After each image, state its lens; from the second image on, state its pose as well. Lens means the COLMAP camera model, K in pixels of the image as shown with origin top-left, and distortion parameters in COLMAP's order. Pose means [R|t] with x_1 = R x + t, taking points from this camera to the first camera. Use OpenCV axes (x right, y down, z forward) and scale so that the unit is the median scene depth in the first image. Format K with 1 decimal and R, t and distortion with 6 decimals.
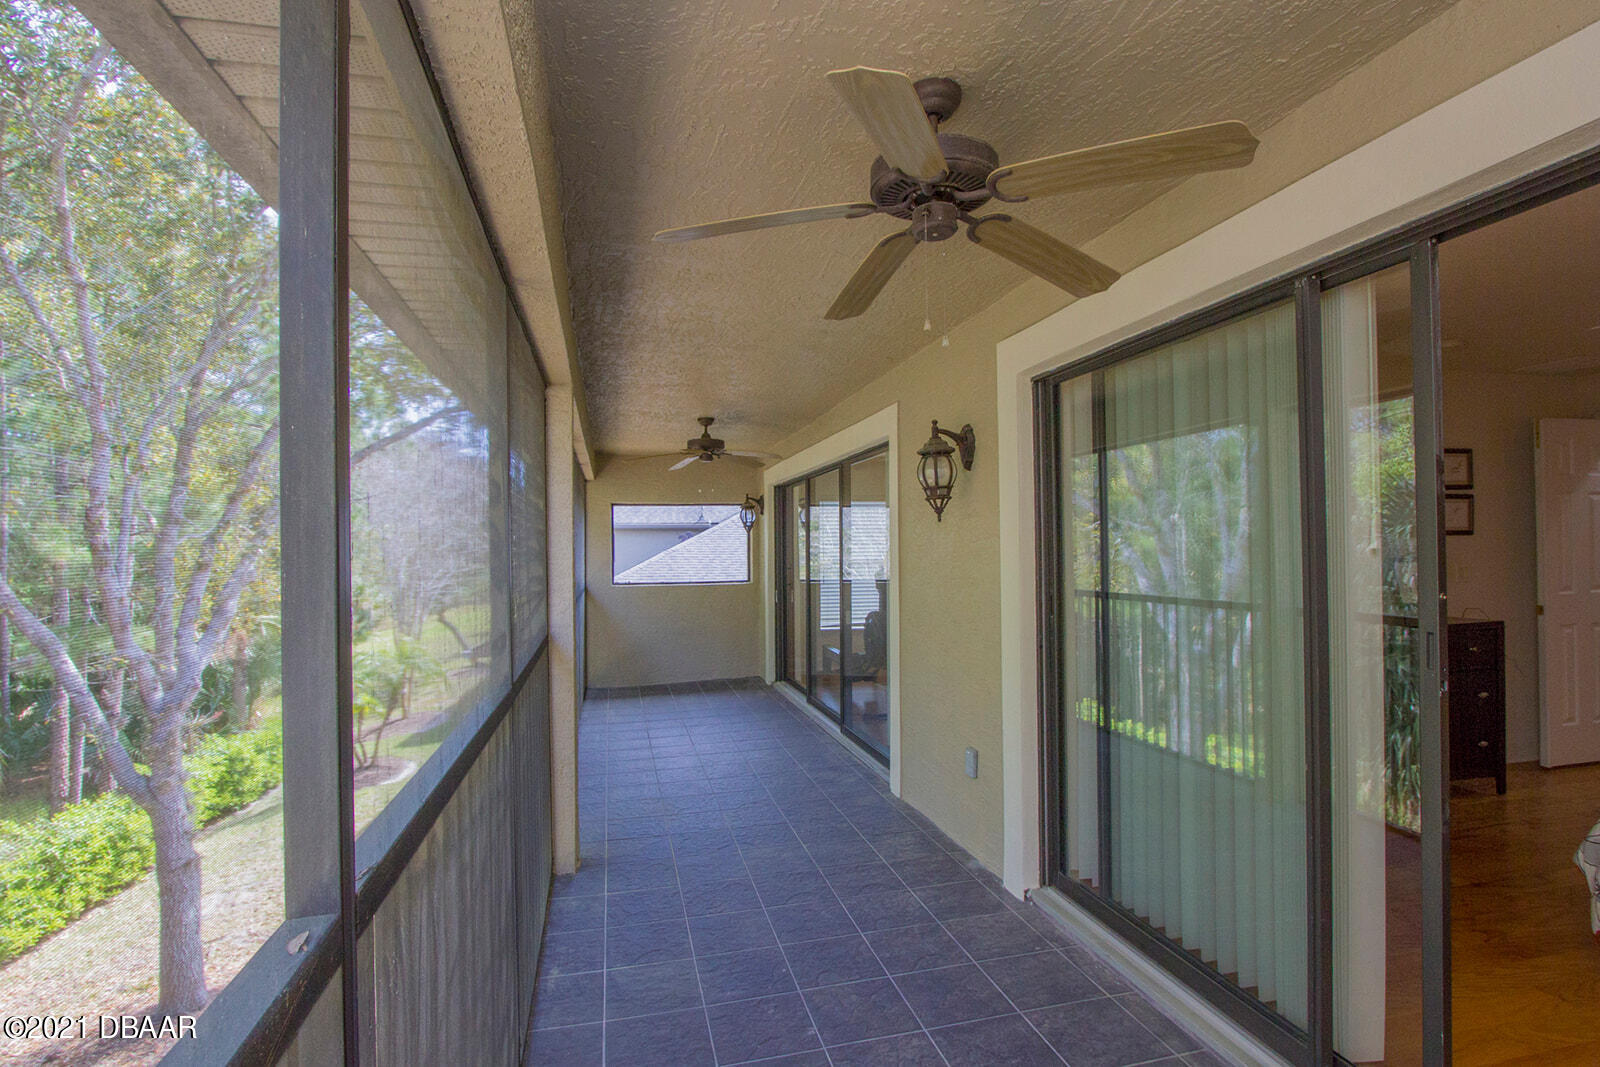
lens RADIAL K [[790.9, 0, 790.4], [0, 790.9, 542.6], [0, 0, 1]] dist [-0.026321, 0.000261]
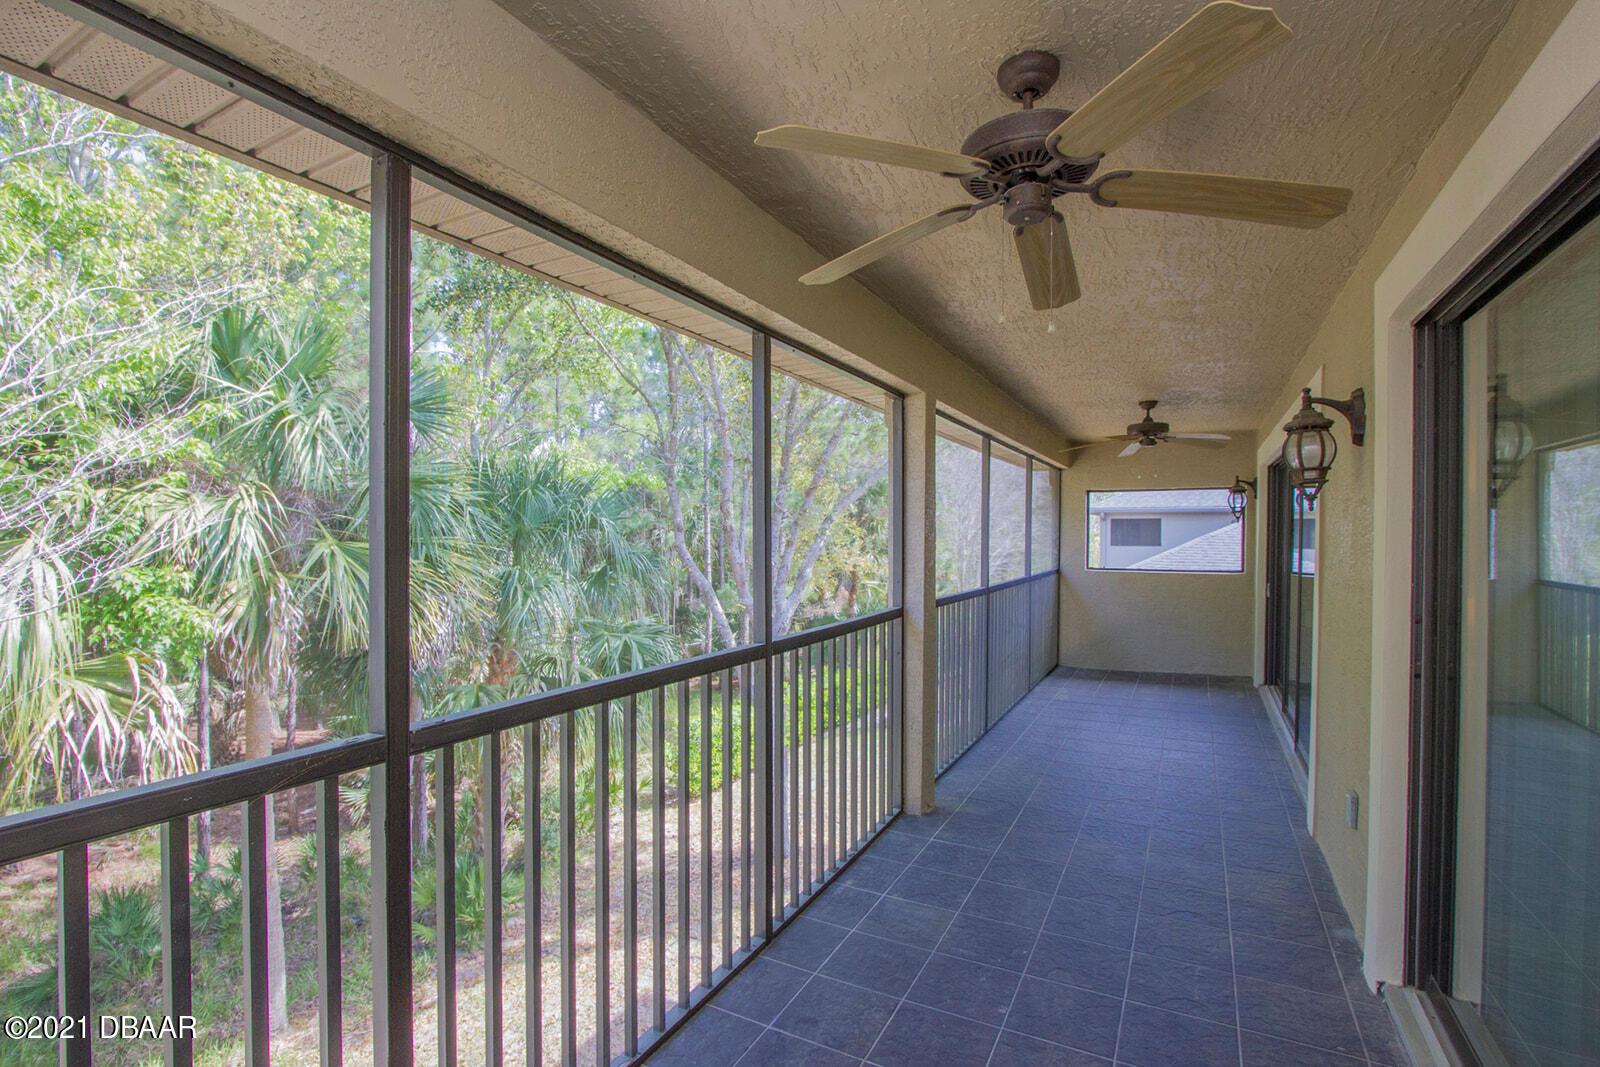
lens RADIAL K [[735.7, 0, 795.3], [0, 735.7, 540.7], [0, 0, 1]] dist [-0.024861, 0.000414]
pose [[0.747749, 0.019889, -0.663683, 0.286239], [-0.005649, 0.999706, 0.023594, -0.009764], [0.663957, -0.013894, 0.747642, 0.071643]]
